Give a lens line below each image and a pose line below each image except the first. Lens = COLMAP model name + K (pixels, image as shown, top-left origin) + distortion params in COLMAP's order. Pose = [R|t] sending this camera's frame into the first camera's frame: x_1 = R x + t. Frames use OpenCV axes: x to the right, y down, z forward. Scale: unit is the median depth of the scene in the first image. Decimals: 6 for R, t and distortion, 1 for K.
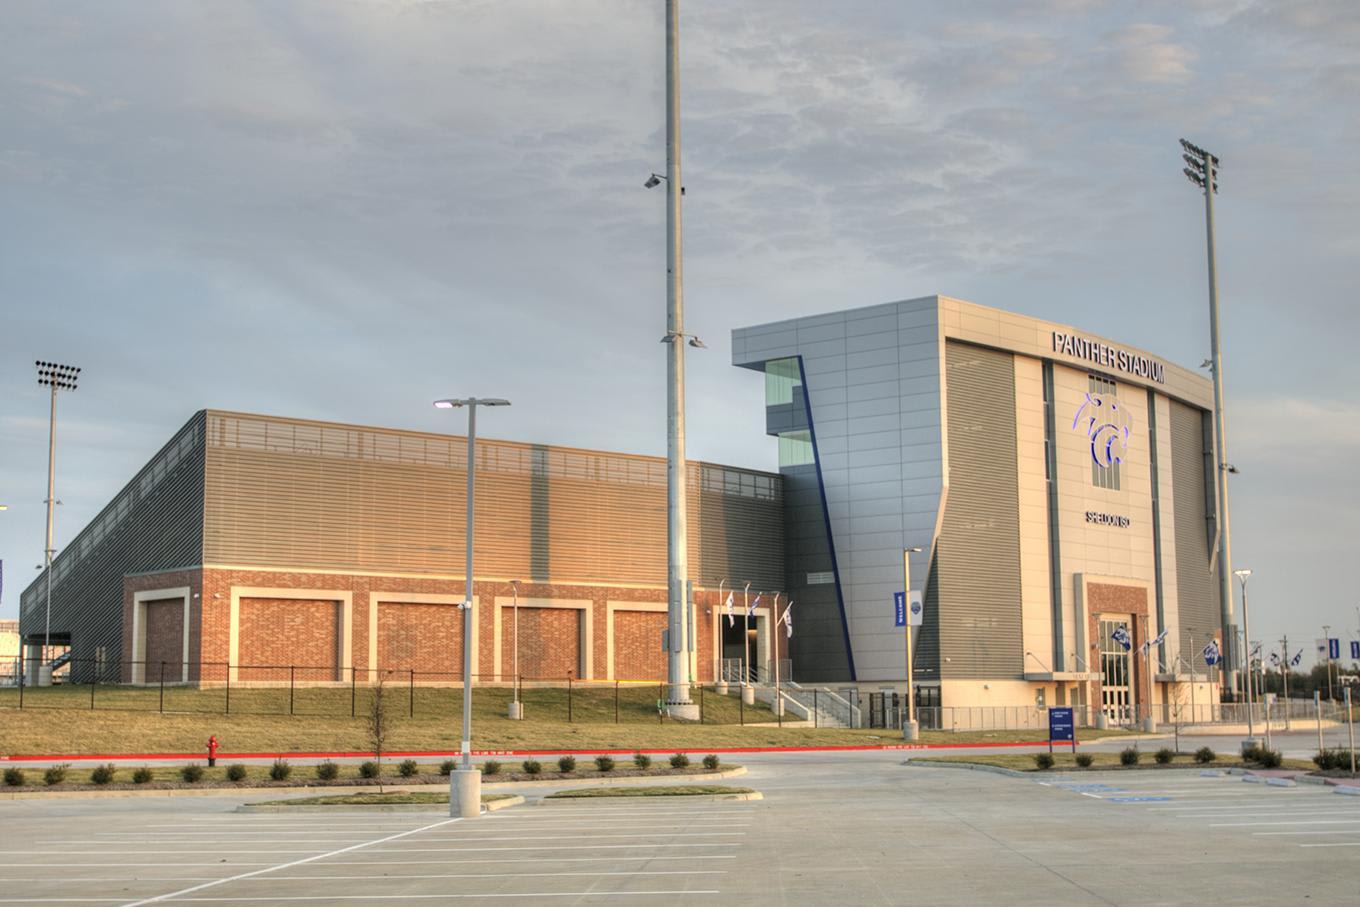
lens RADIAL K [[1900.1, 0, 680.0], [0, 1900.1, 453.5], [0, 0, 1]] dist [-0.011849, -0.052425]
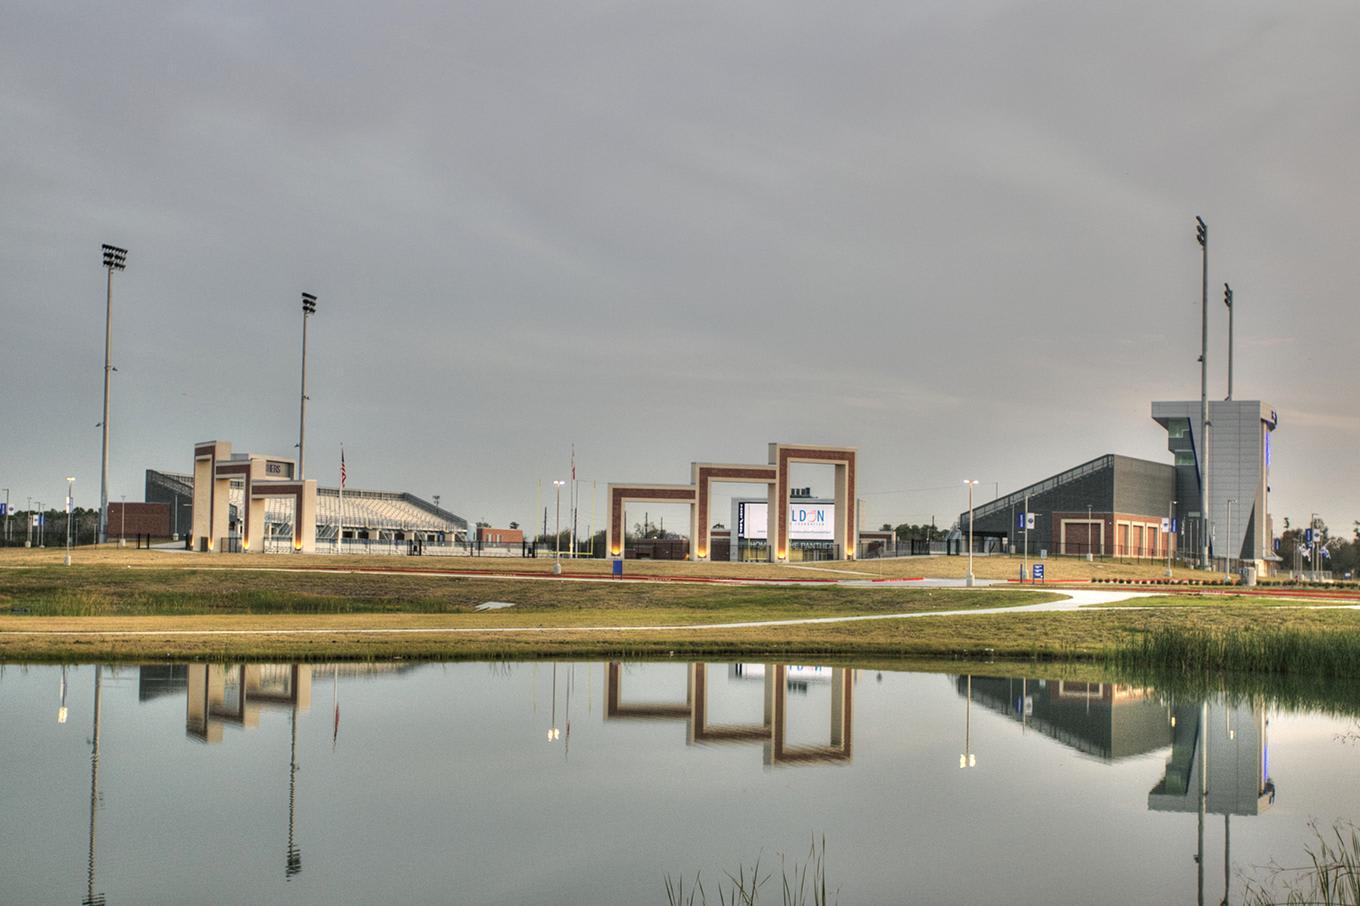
lens RADIAL K [[2343.1, 0, 680.0], [0, 2343.1, 453.0], [0, 0, 1]] dist [0.004735, 0.003061]
pose [[0.924828, 0.045111, 0.377701, -1.661478], [-0.077742, 0.994400, 0.071589, -0.172518], [-0.372356, -0.095571, 0.923156, -1.474872]]
